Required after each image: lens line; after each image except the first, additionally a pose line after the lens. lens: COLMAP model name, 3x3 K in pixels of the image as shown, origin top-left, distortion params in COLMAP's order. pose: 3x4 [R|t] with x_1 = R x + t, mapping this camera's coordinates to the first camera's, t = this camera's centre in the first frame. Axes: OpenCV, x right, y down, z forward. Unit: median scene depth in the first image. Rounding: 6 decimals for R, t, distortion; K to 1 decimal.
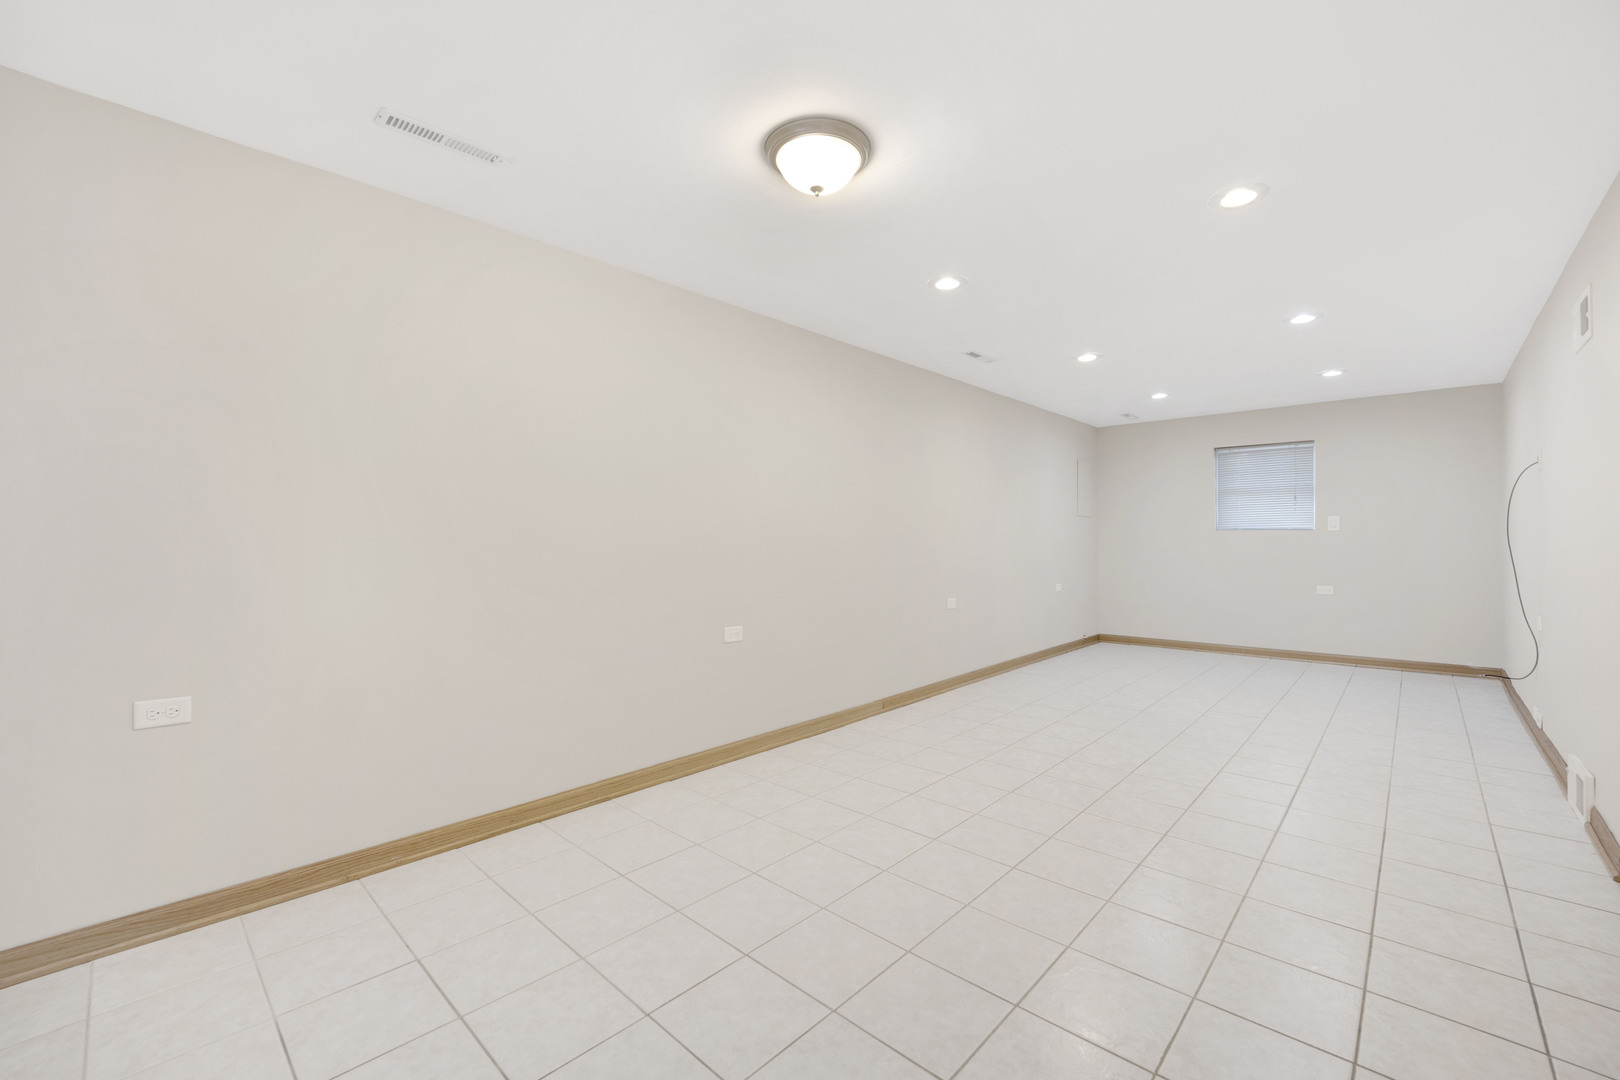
lens RADIAL K [[669.7, 0, 810.0], [0, 669.7, 540.0], [0, 0, 1]] dist [-0.000779, -0.000020]
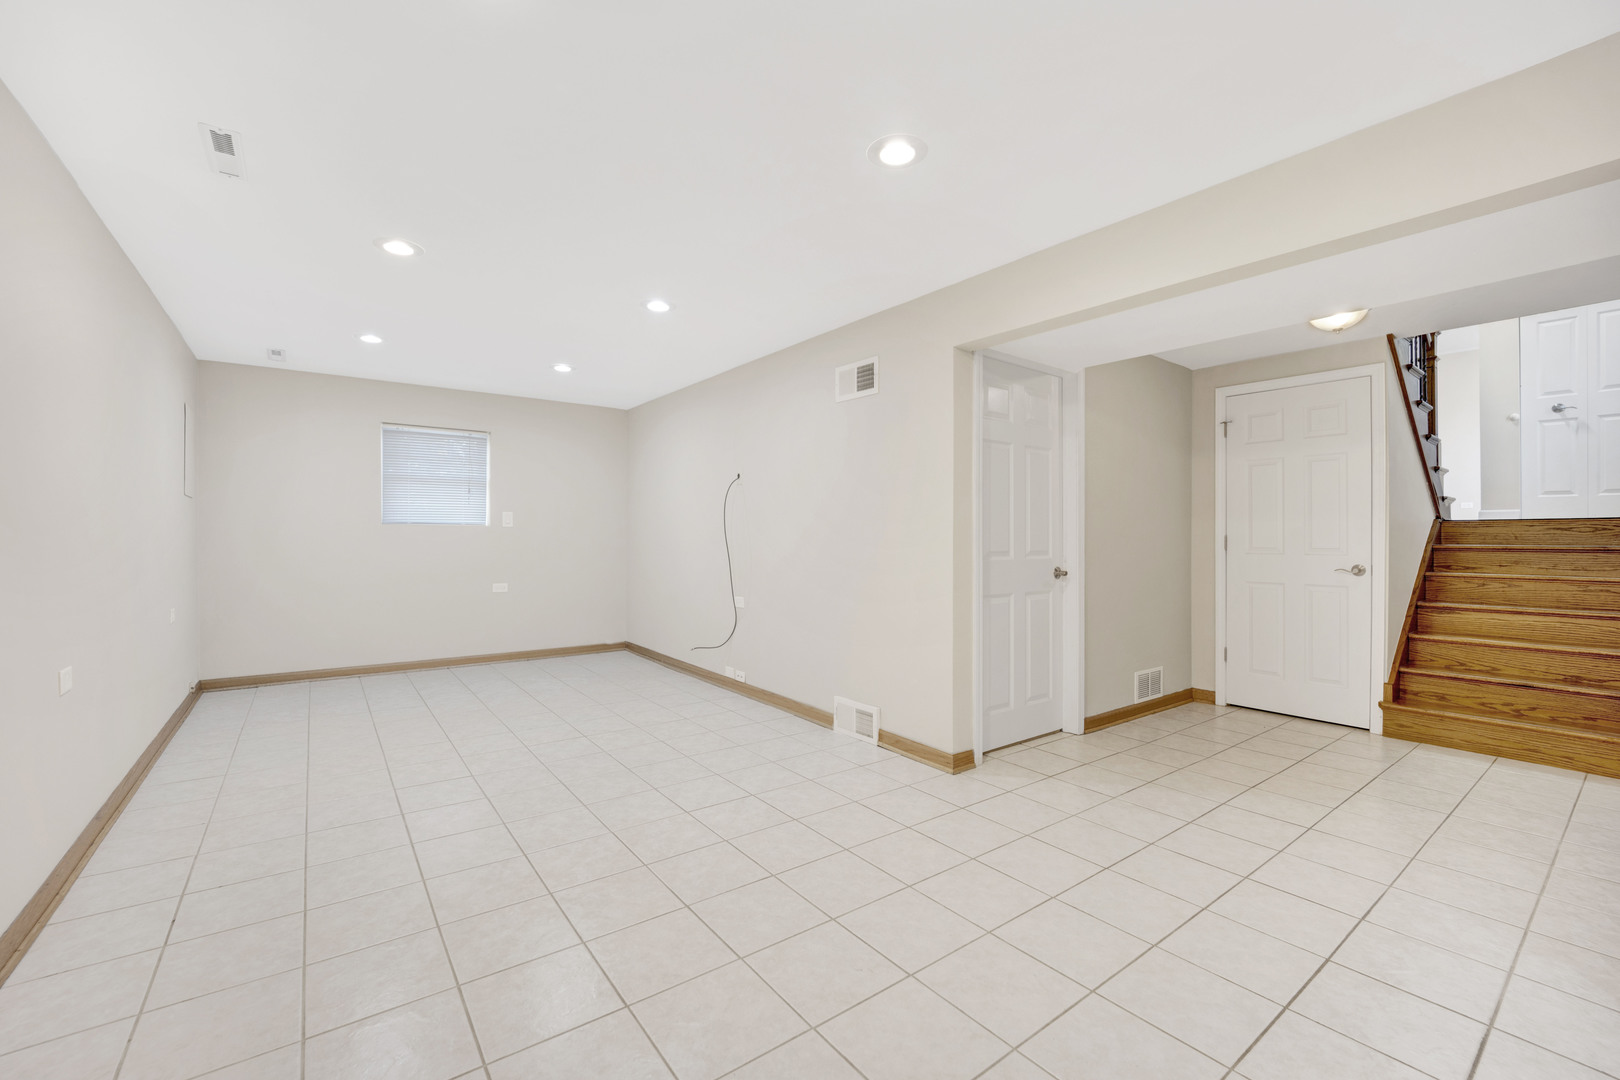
lens RADIAL K [[669.7, 0, 810.0], [0, 669.7, 540.0], [0, 0, 1]] dist [-0.000779, -0.000020]
pose [[0.207303, -0.002519, 0.978274, -0.091399], [-0.006072, 0.999974, 0.003862, -0.001041], [-0.978258, -0.006741, 0.207282, 0.356030]]
